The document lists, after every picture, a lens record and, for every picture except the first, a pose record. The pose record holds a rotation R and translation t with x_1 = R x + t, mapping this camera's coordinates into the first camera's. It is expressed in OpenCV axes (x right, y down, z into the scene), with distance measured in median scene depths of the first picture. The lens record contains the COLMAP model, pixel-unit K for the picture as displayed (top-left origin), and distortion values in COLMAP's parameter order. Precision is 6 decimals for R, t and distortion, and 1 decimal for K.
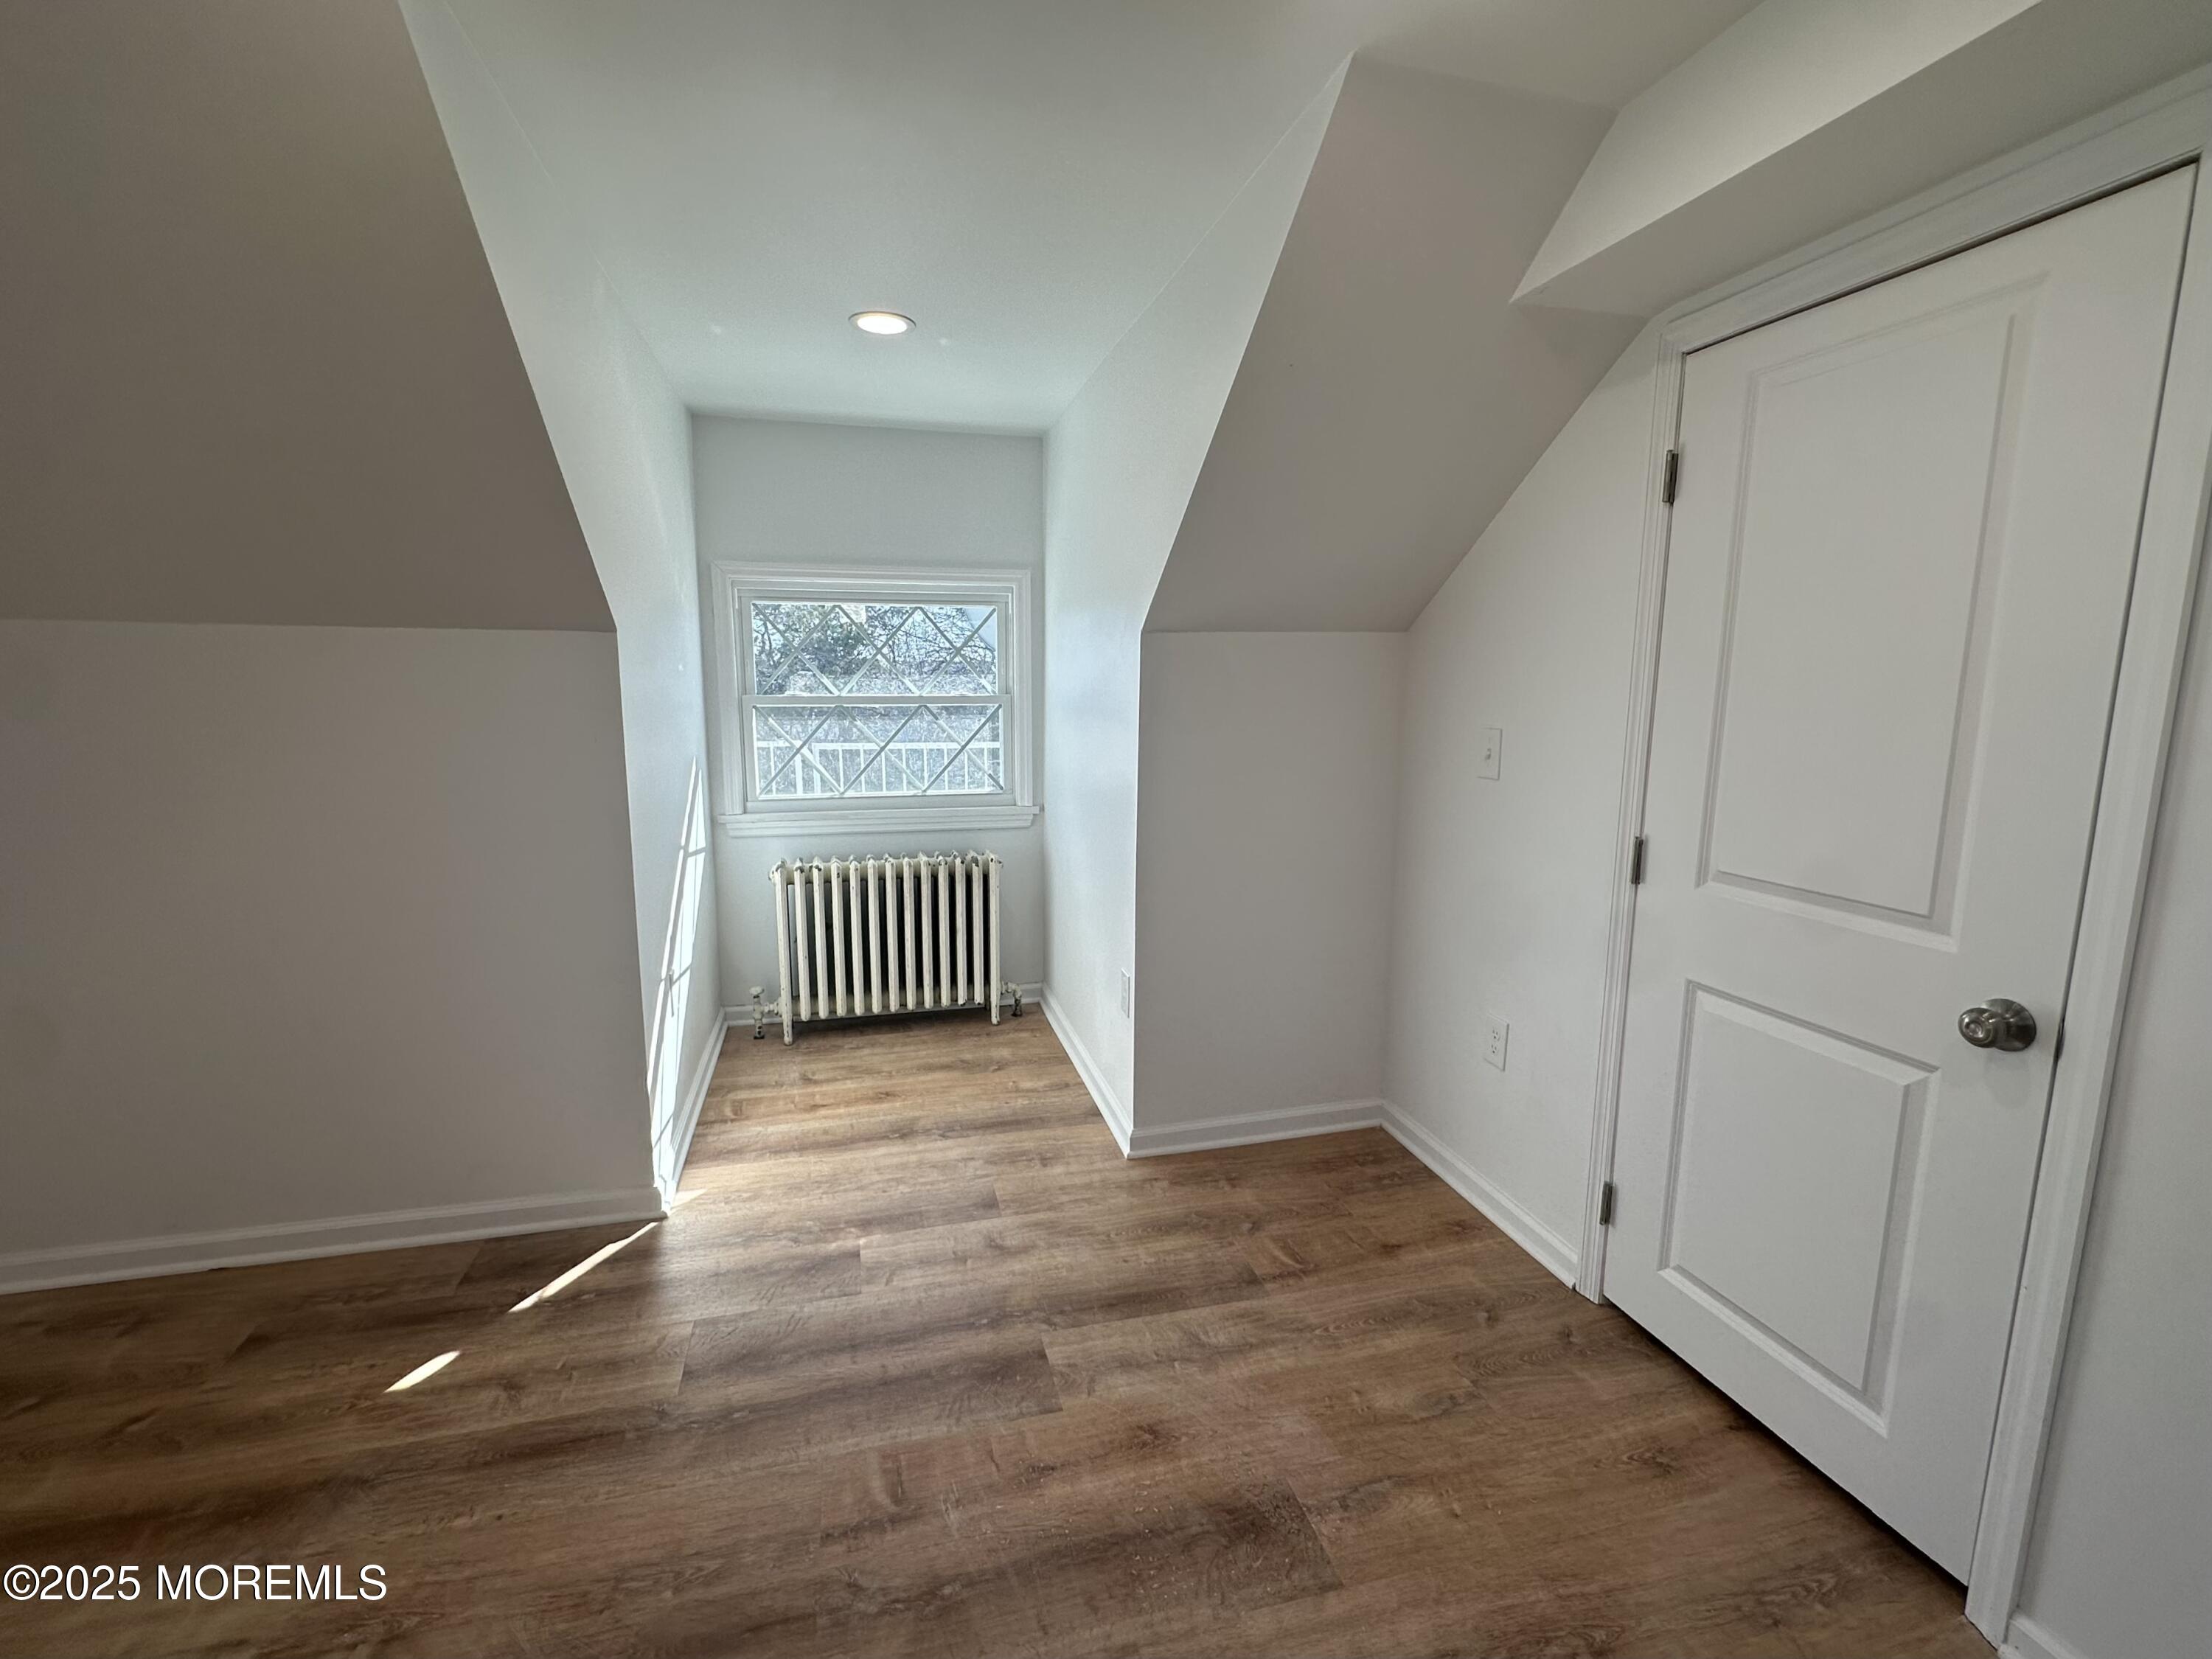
lens RADIAL K [[964.1, 0, 1105.9], [0, 964.1, 825.4], [0, 0, 1]] dist [-0.006462, 0.000830]
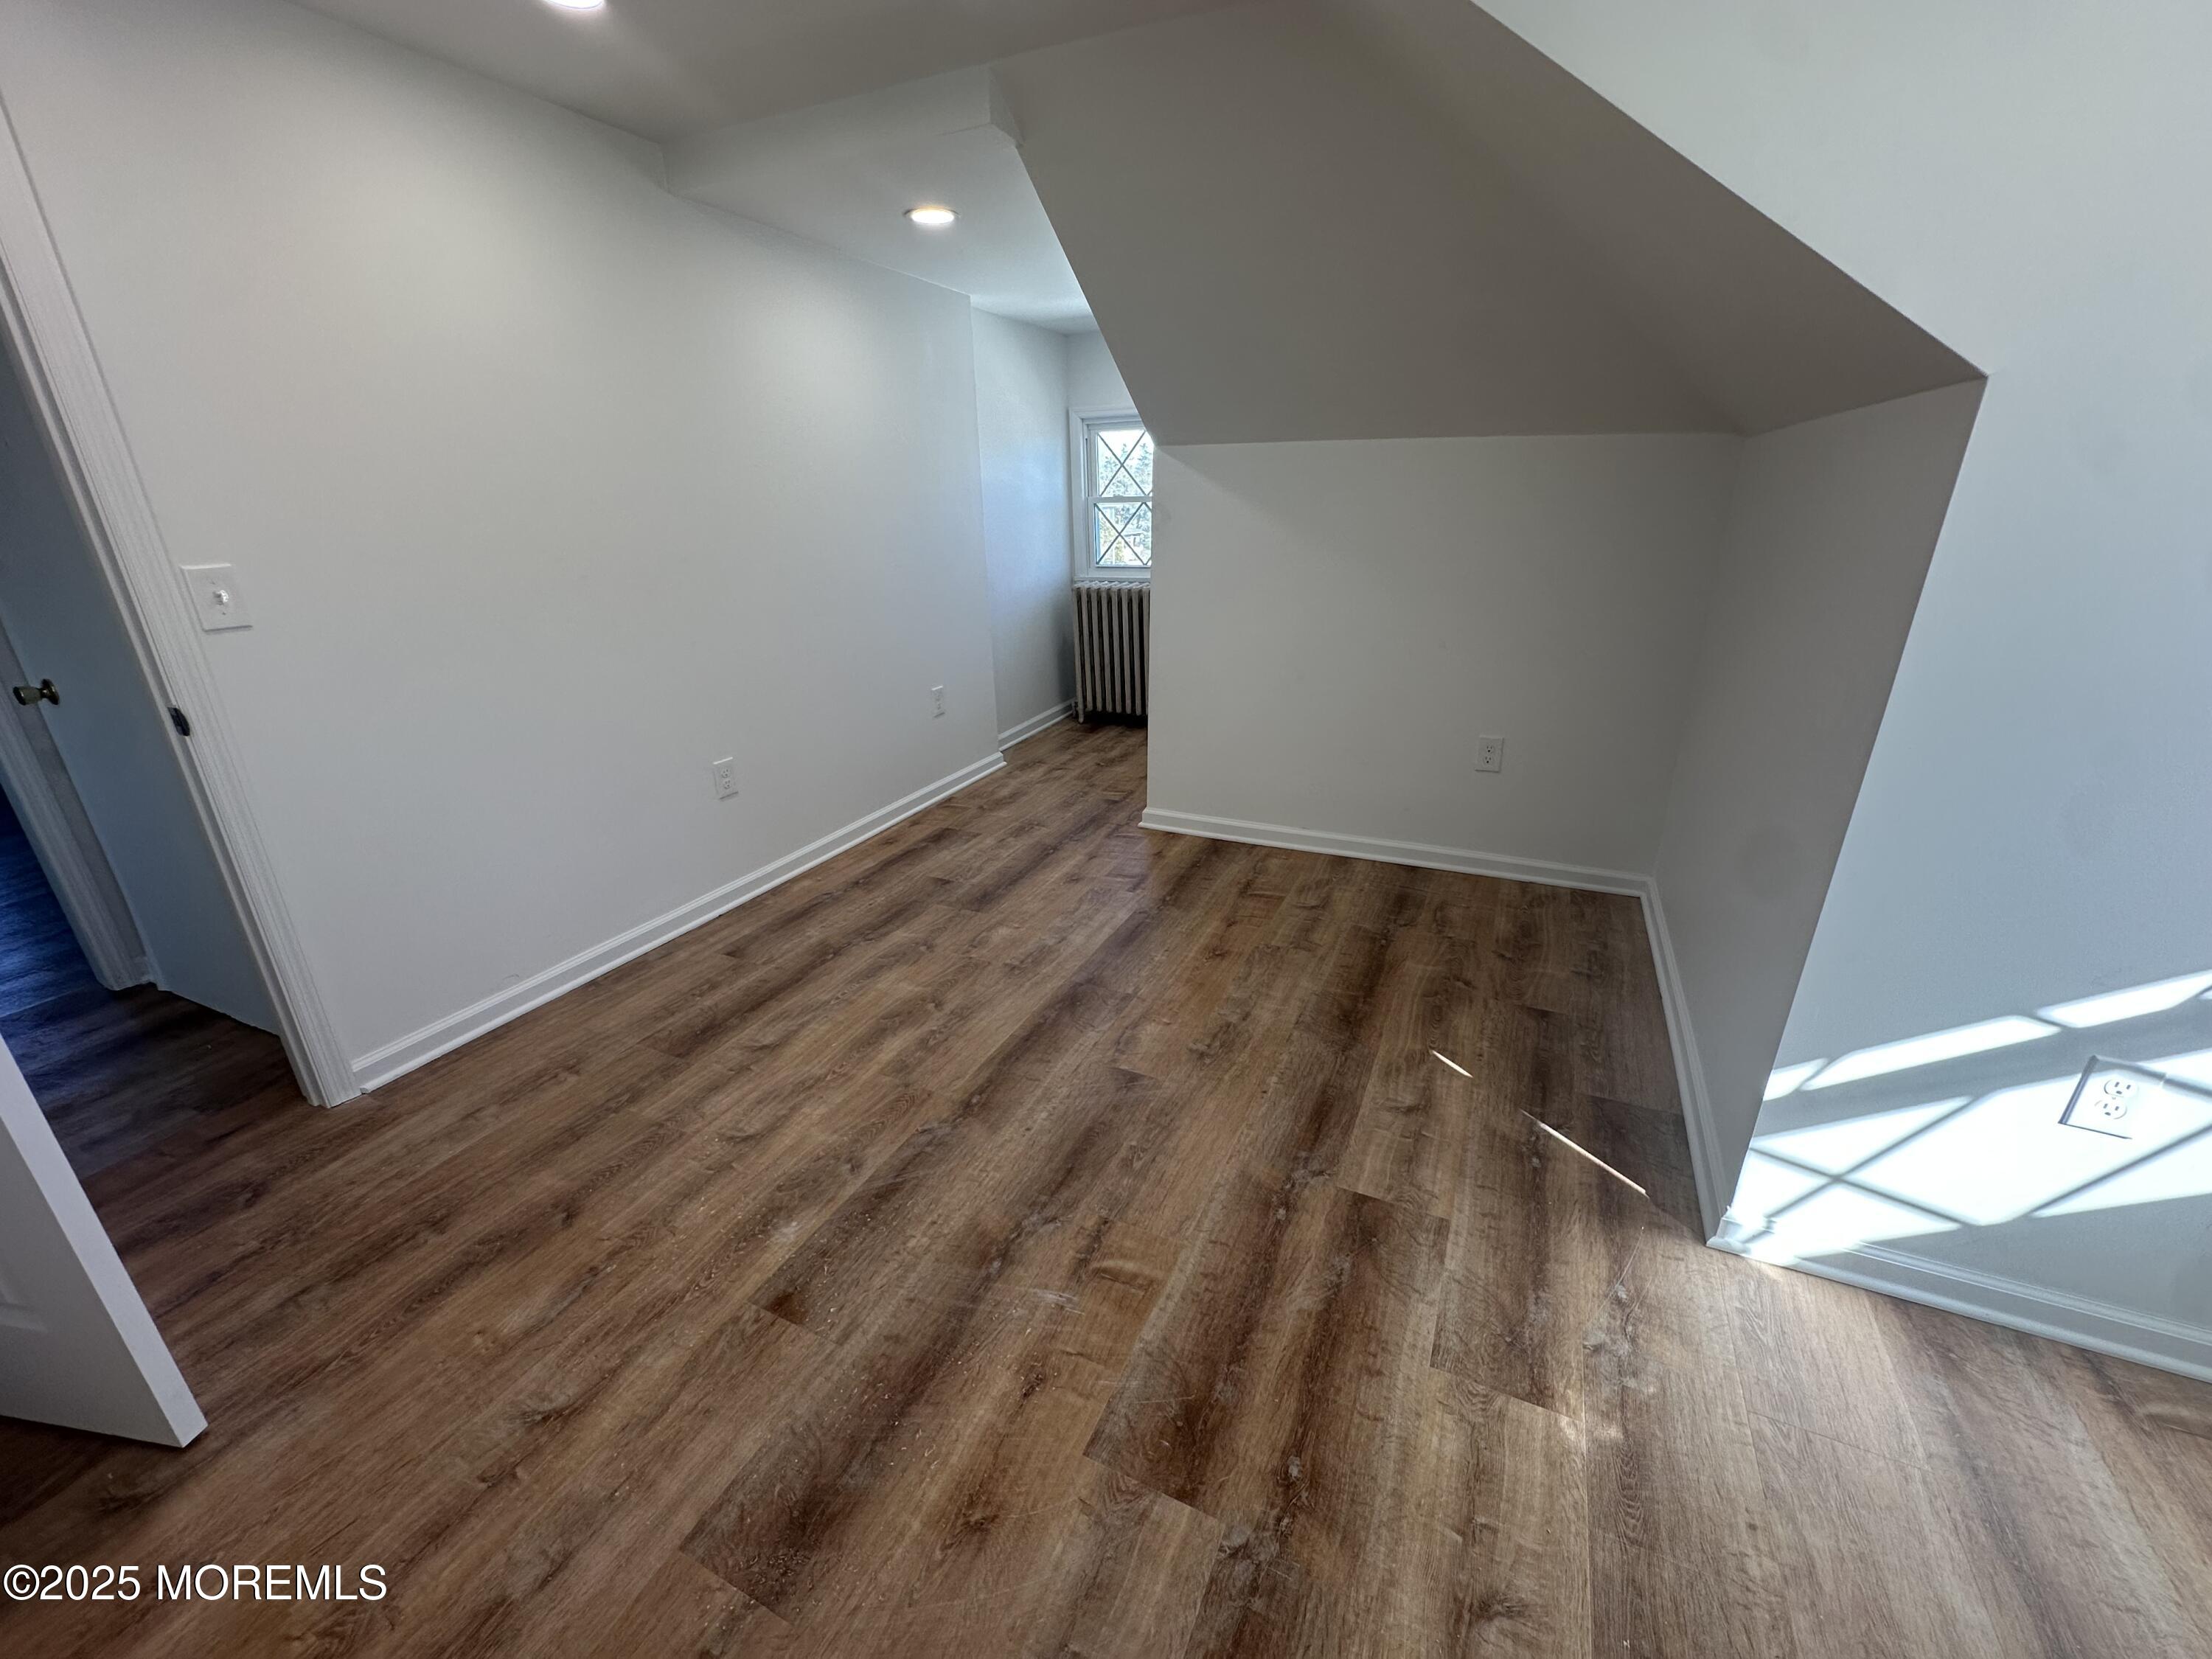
lens RADIAL K [[880.0, 0, 1110.1], [0, 880.0, 827.5], [0, 0, 1]] dist [-0.008705, 0.001800]
pose [[-0.645883, 0.271329, -0.713593, 0.271690], [-0.106739, 0.893437, 0.436323, -0.145319], [0.755938, 0.357982, -0.548094, 1.058657]]
